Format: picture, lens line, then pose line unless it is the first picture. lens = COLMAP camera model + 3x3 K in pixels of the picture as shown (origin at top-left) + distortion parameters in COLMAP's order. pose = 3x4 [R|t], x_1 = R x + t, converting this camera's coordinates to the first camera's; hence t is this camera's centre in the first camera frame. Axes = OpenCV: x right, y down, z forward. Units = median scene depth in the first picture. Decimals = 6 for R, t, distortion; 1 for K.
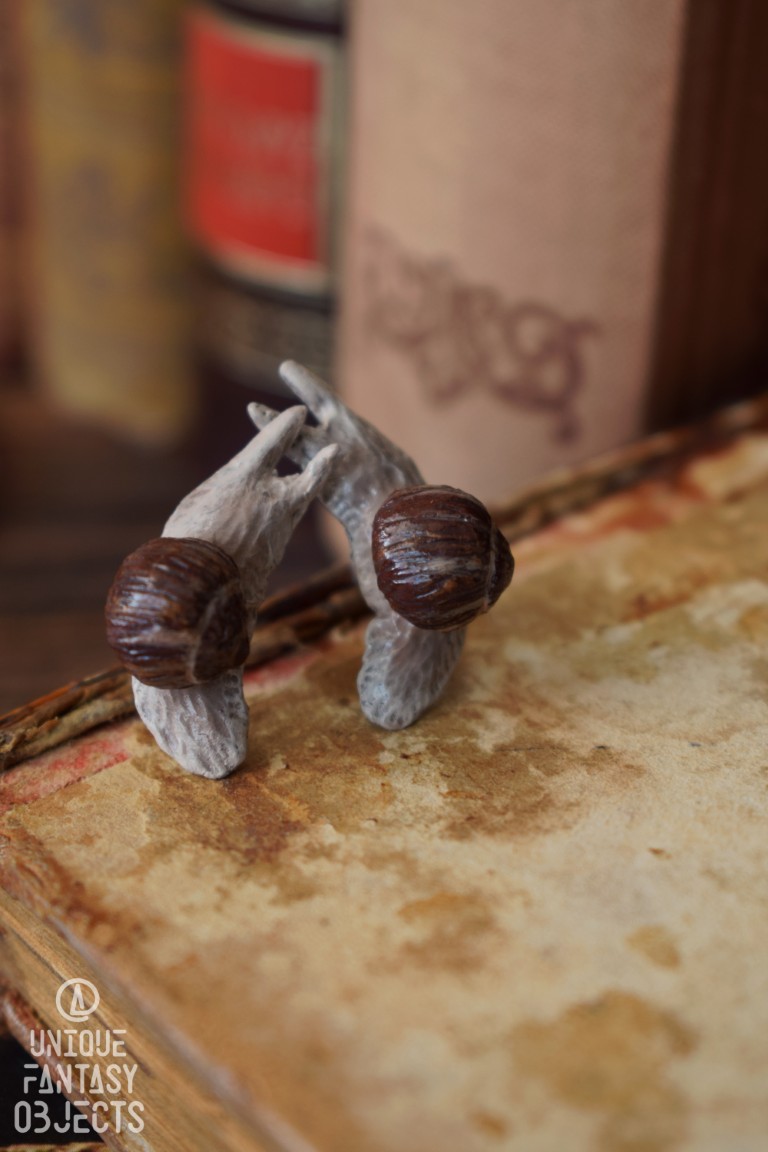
lens RADIAL K [[2648.1, 0, 376.6], [0, 2648.1, 575.1], [0, 0, 1]] dist [0.017613, 0.000000]
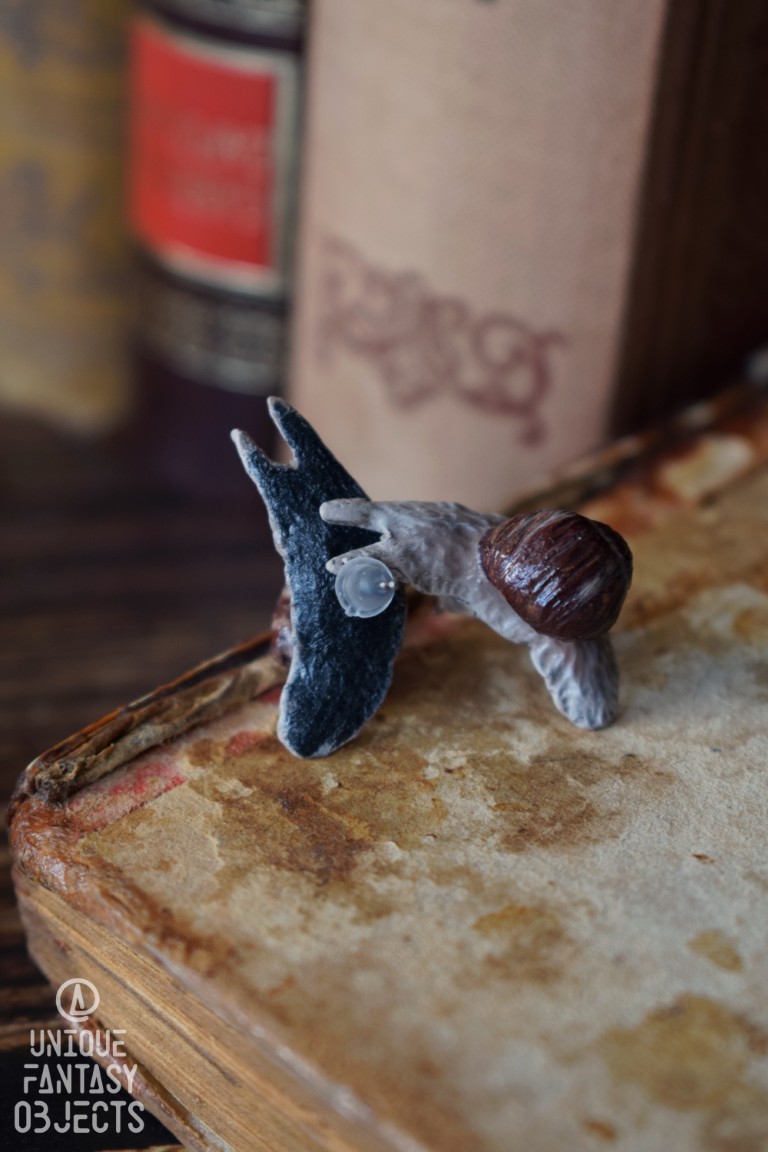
lens RADIAL K [[2648.1, 0, 380.7], [0, 2648.1, 575.5], [0, 0, 1]] dist [0.017613, 0.000000]
pose [[0.993385, -0.031544, 0.110410, -0.135985], [0.026301, 0.998471, 0.048619, -0.064769], [-0.111774, -0.045393, 0.992696, -0.055188]]
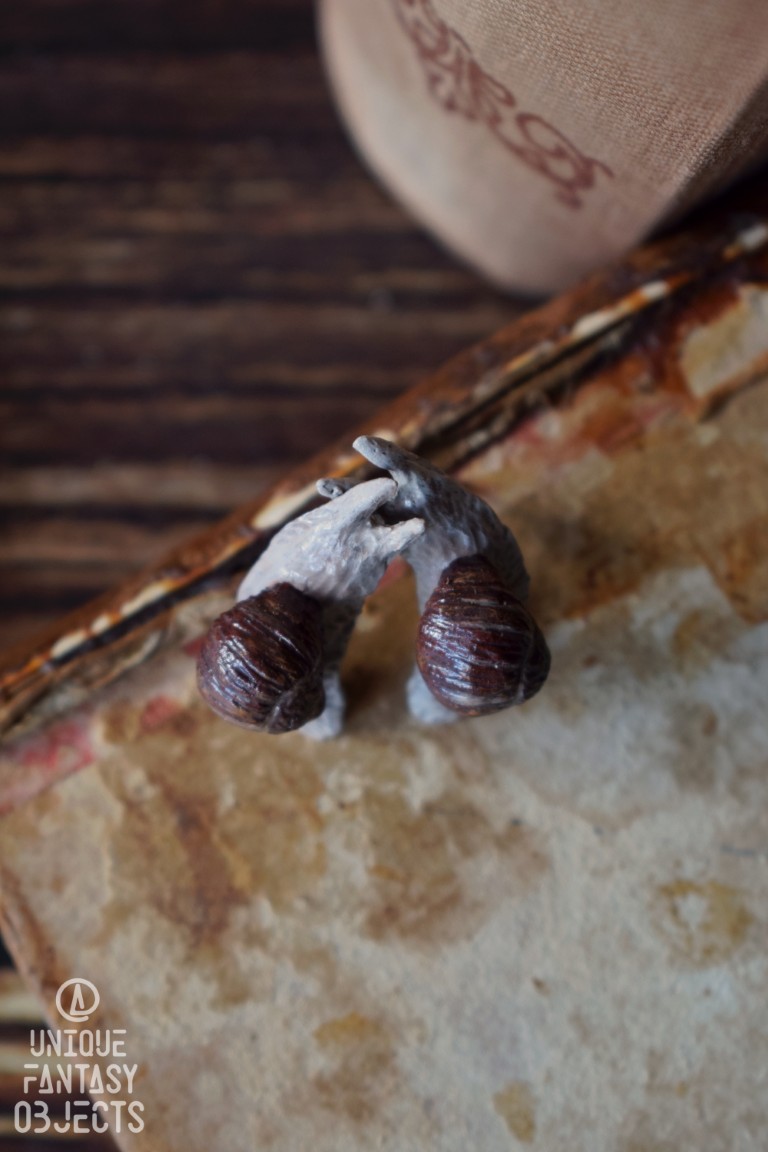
lens RADIAL K [[2648.1, 0, 391.8], [0, 2648.1, 577.4], [0, 0, 1]] dist [0.017613, 0.000000]
pose [[0.995188, 0.085507, 0.047845, -0.030896], [-0.089458, 0.593703, 0.799696, -0.914415], [0.039974, -0.800129, 0.598495, 0.419779]]
